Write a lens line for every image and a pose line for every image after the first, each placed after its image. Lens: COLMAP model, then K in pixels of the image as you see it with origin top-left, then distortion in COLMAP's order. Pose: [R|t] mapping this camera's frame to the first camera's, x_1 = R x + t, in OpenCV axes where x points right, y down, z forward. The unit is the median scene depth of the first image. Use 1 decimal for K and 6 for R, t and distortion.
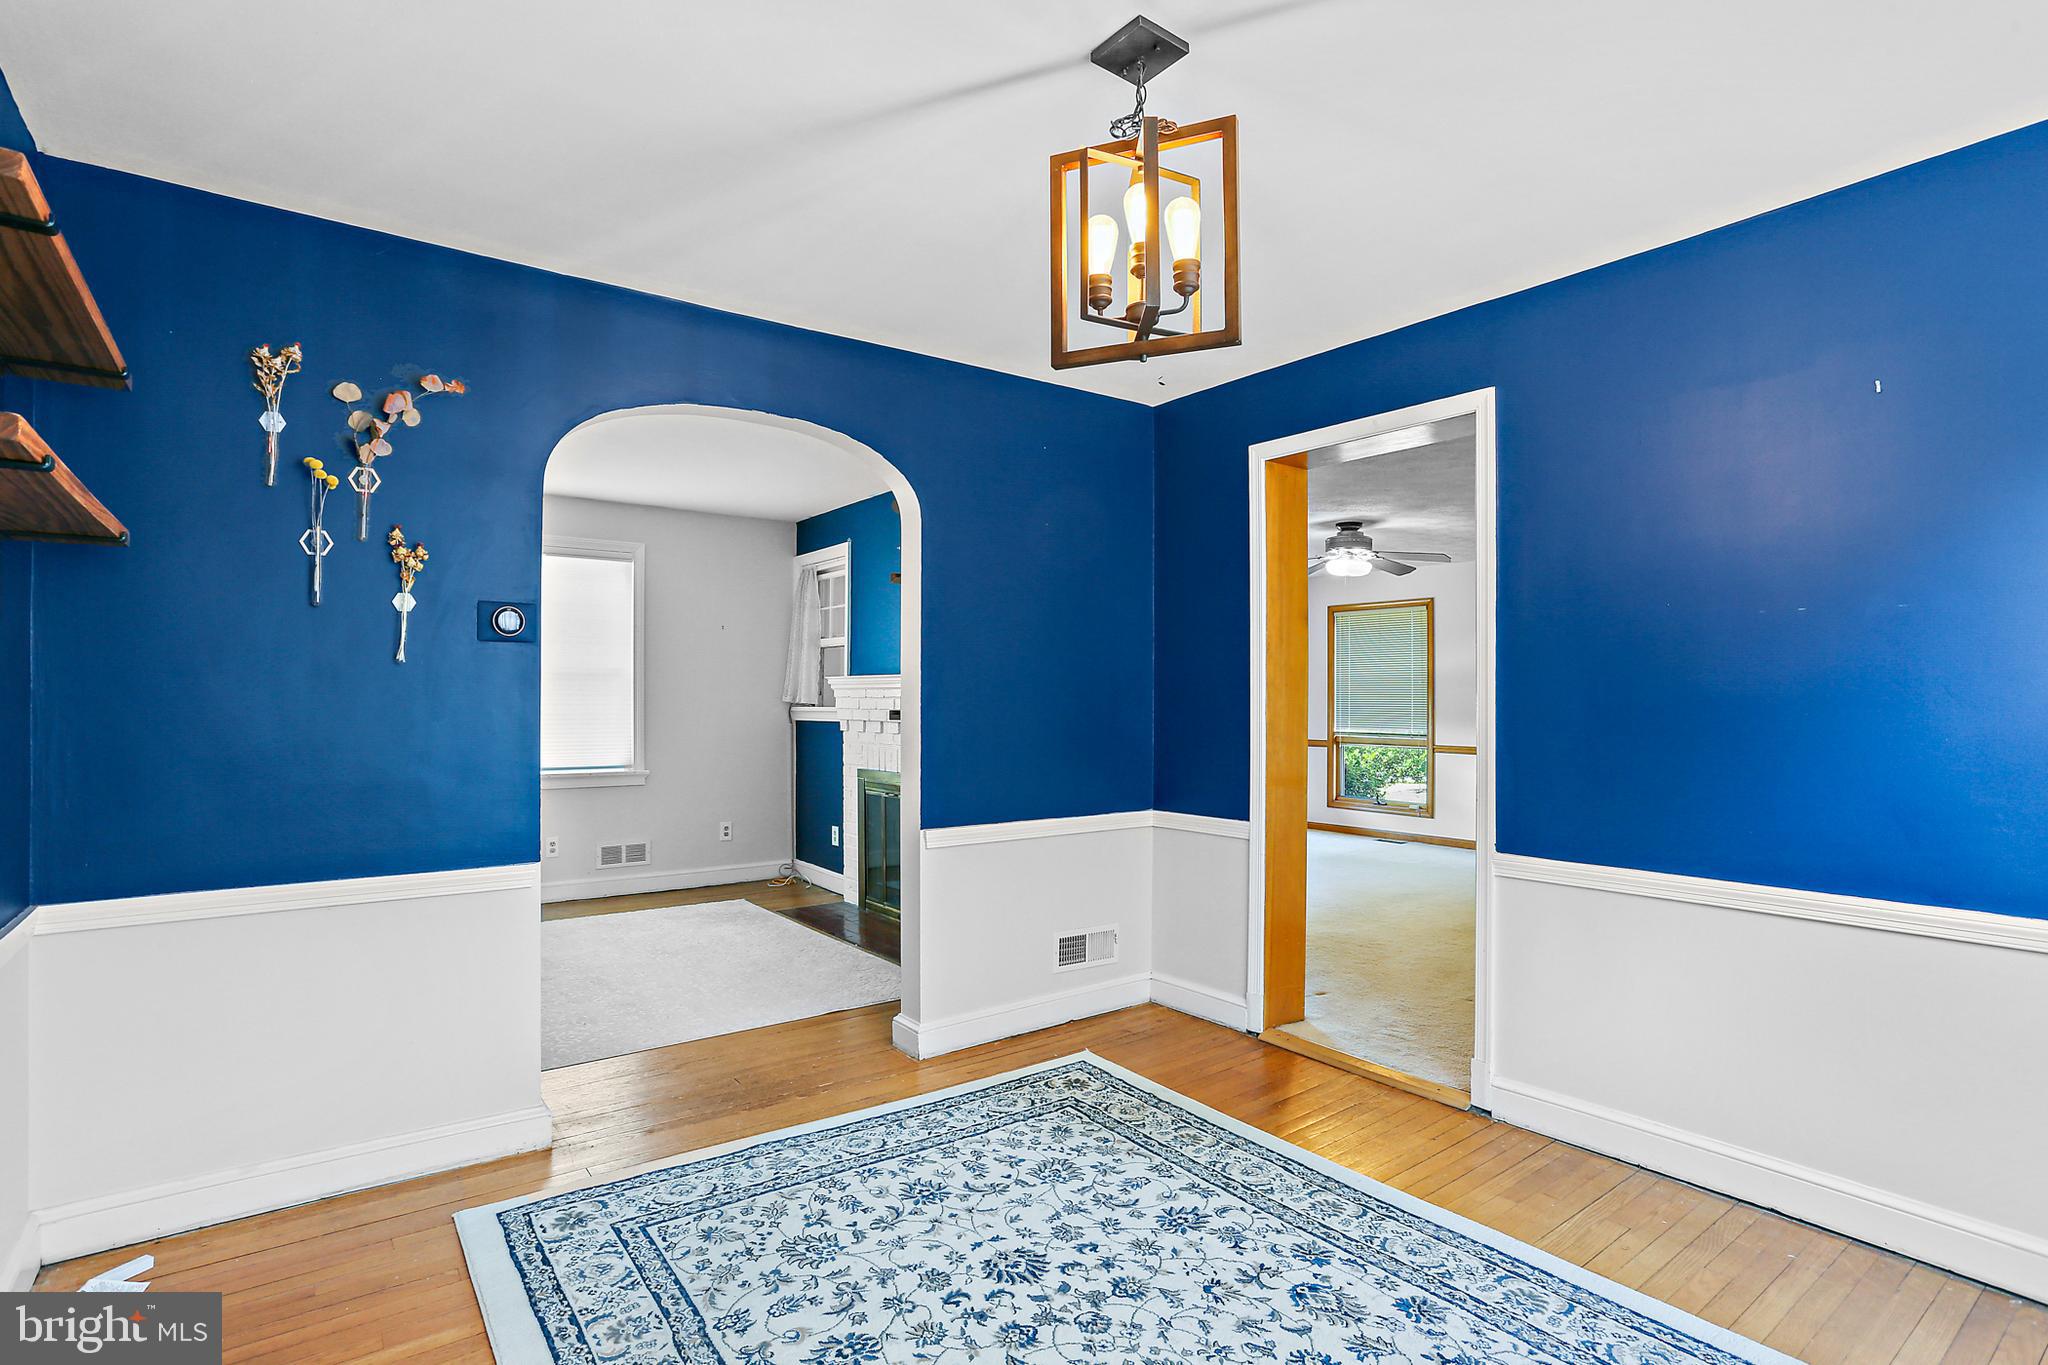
lens RADIAL K [[997.7, 0, 1034.7], [0, 997.7, 696.8], [0, 0, 1]] dist [0.004024, 0.000866]
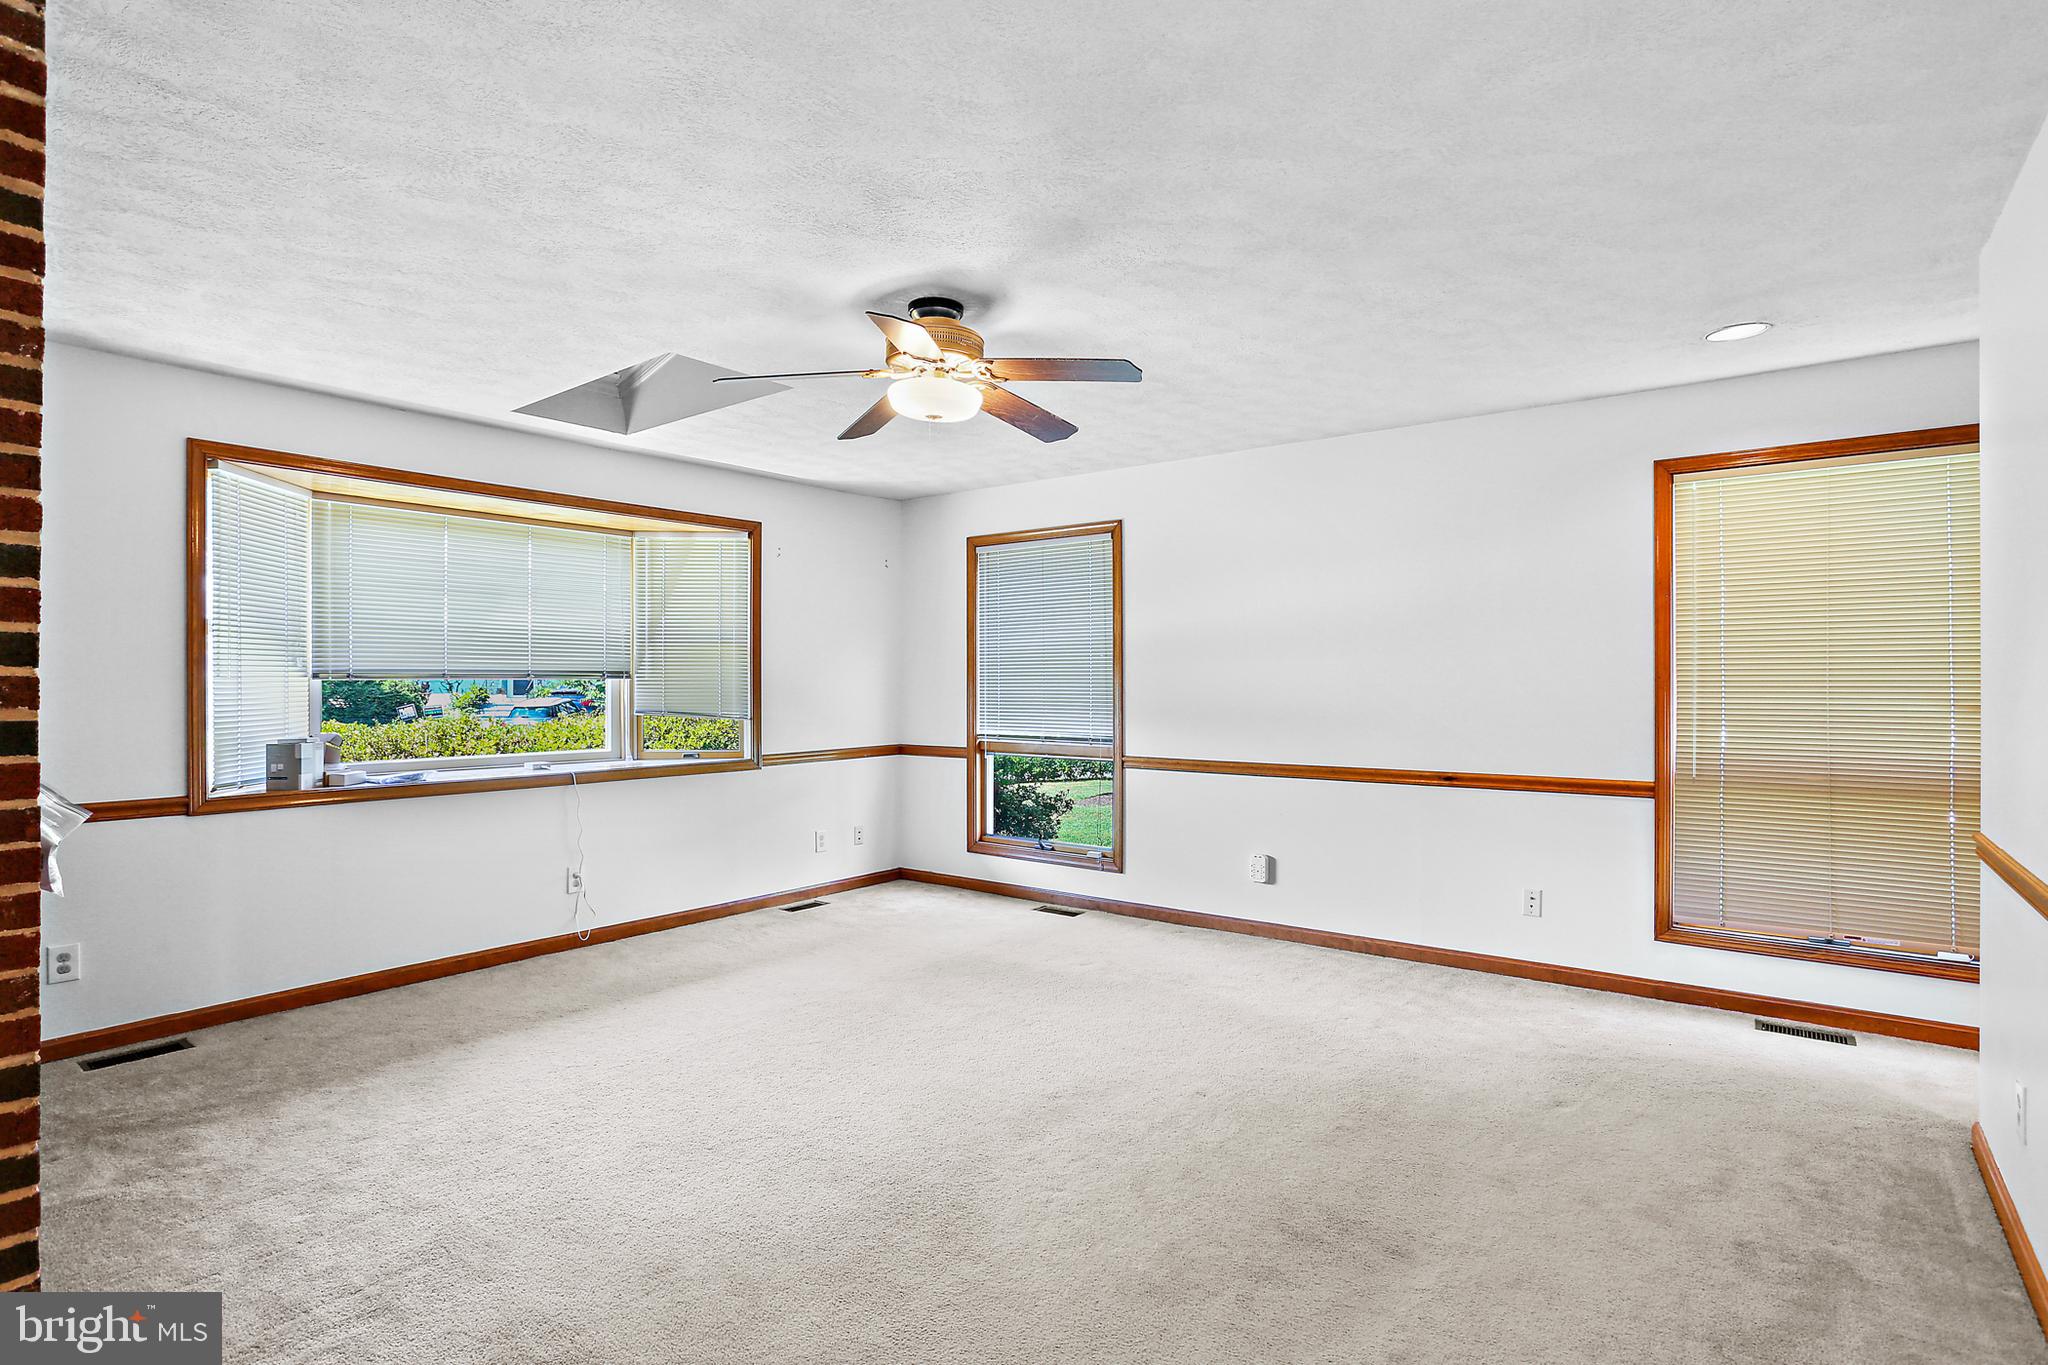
lens RADIAL K [[997.7, 0, 1021.2], [0, 997.7, 680.9], [0, 0, 1]] dist [0.004024, 0.000866]
pose [[0.965906, -0.004735, 0.258850, 0.174285], [0.005037, 0.999987, -0.000501, 0.002080], [-0.258844, 0.001788, 0.965917, 0.407029]]
